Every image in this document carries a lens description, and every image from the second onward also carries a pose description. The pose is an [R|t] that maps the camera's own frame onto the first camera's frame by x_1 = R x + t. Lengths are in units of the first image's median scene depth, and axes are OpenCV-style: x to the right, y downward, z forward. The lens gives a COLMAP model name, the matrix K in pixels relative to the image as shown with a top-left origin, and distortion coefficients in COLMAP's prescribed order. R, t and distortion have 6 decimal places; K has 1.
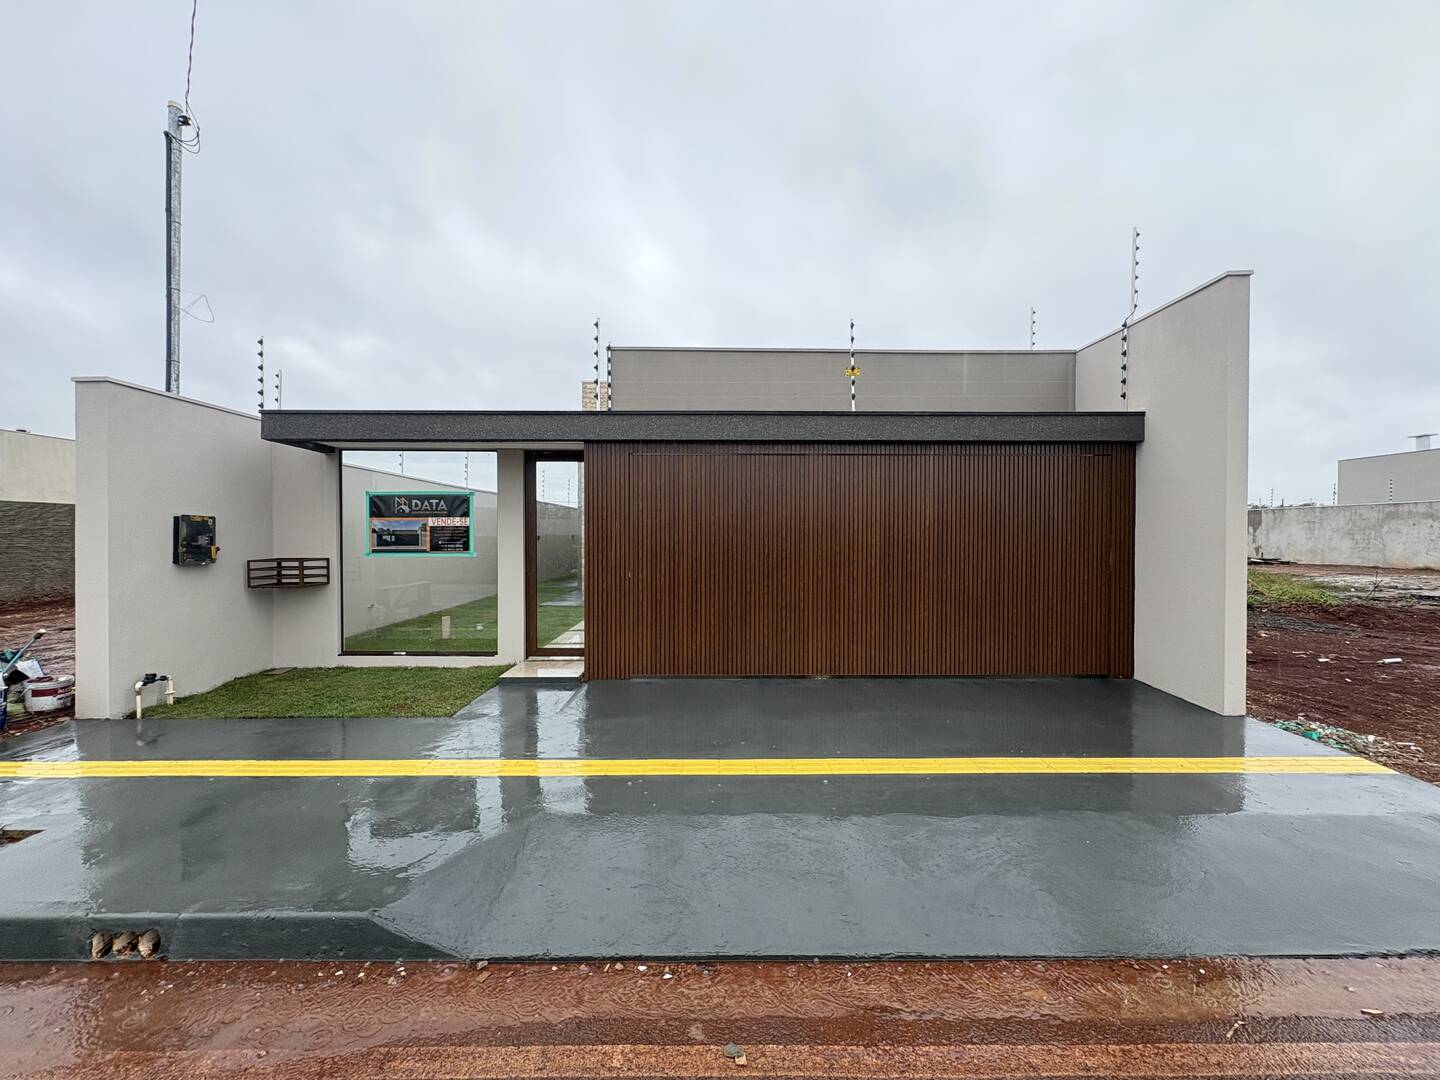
lens RADIAL K [[575.5, 0, 726.3], [0, 575.5, 539.4], [0, 0, 1]] dist [0.001667, 0.000224]
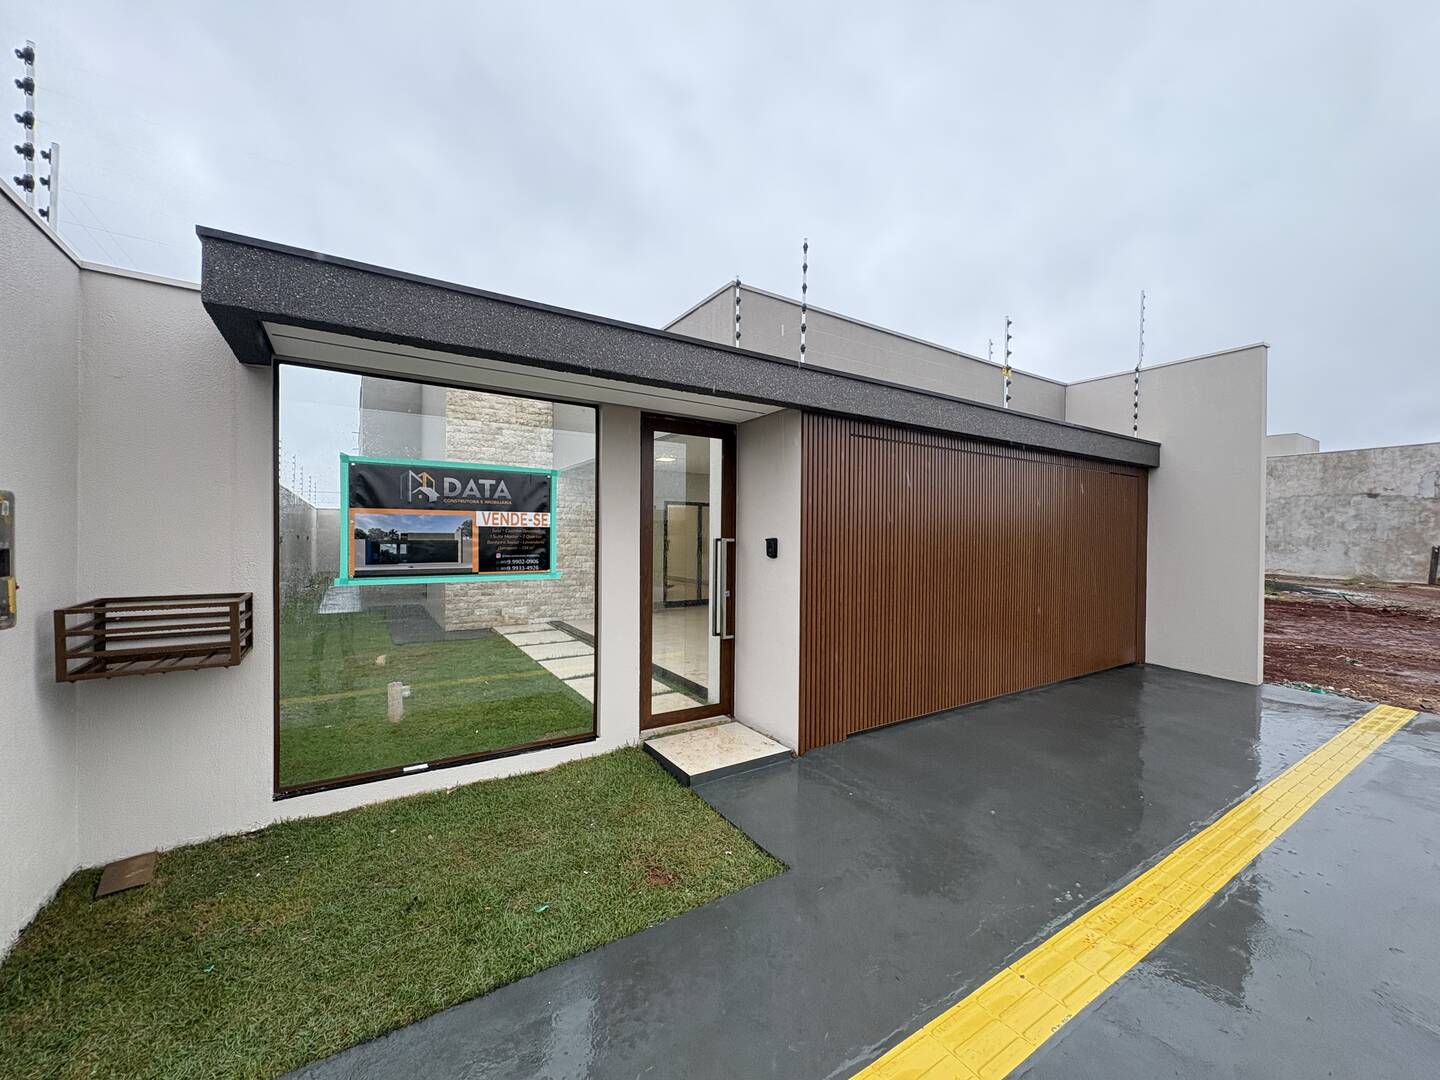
lens RADIAL K [[575.5, 0, 722.6], [0, 575.5, 538.2], [0, 0, 1]] dist [0.001667, 0.000224]
pose [[0.842542, 0.005282, 0.538604, -0.615493], [-0.002845, 0.999982, -0.005355, -0.009731], [-0.538623, 0.002980, 0.842542, 0.407434]]
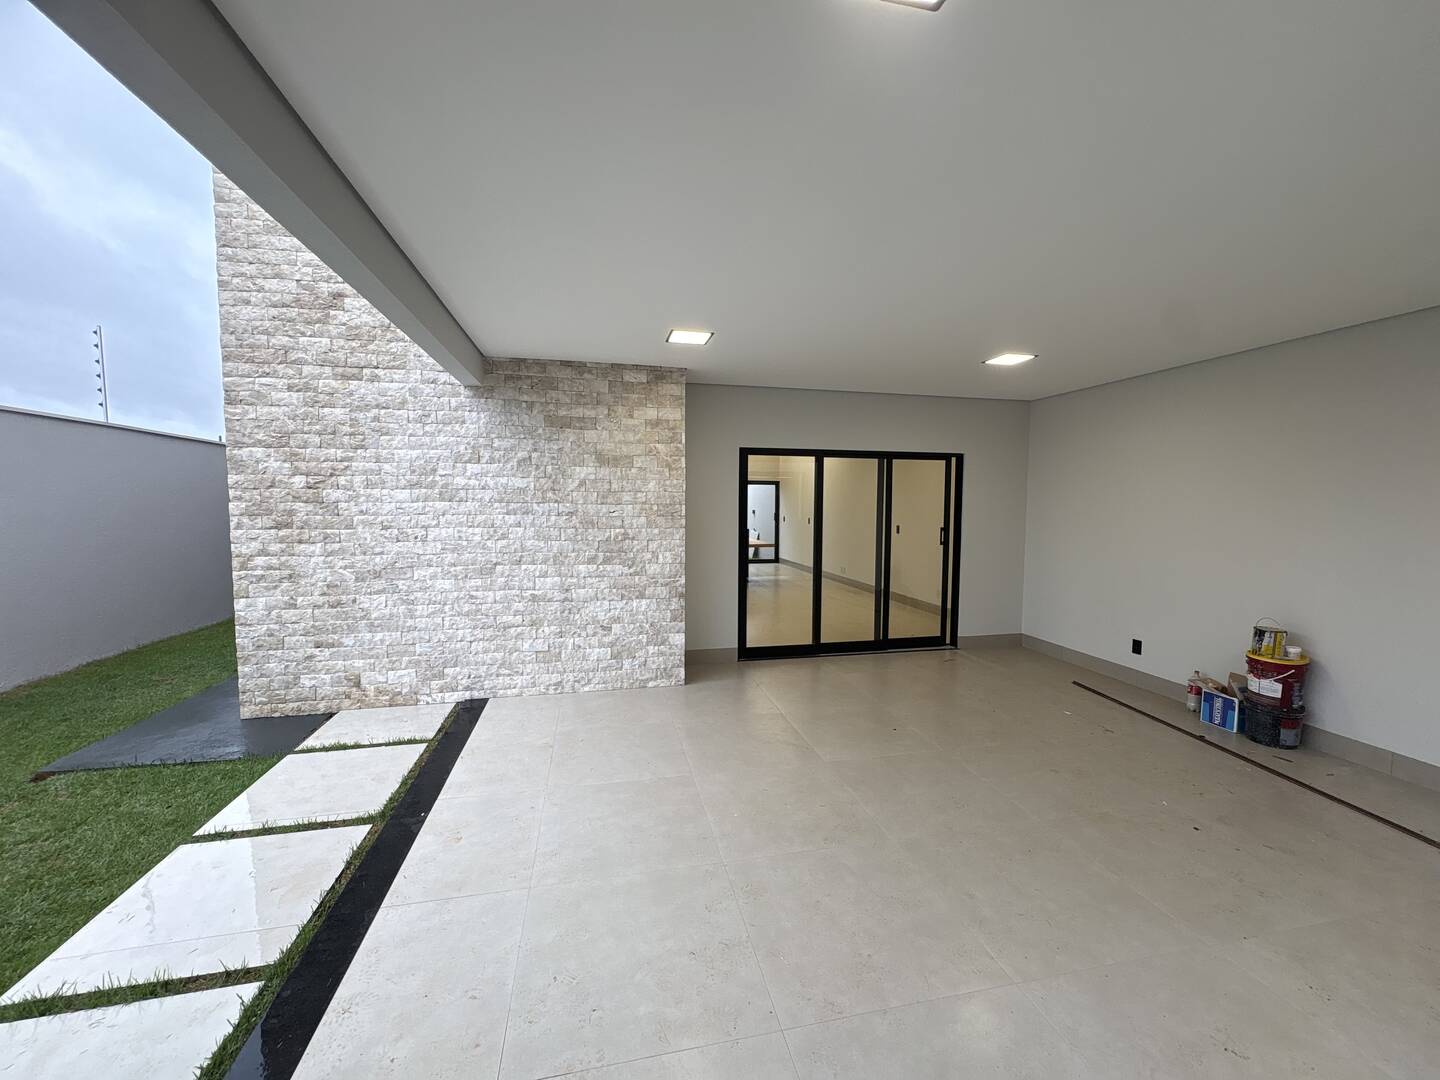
lens RADIAL K [[575.5, 0, 719.7], [0, 575.5, 542.0], [0, 0, 1]] dist [0.001667, 0.000224]
pose [[0.978821, -0.011663, 0.204386, -0.379032], [-0.000861, 0.998133, 0.061079, -0.022951], [-0.204716, -0.059961, 0.976983, 0.700856]]
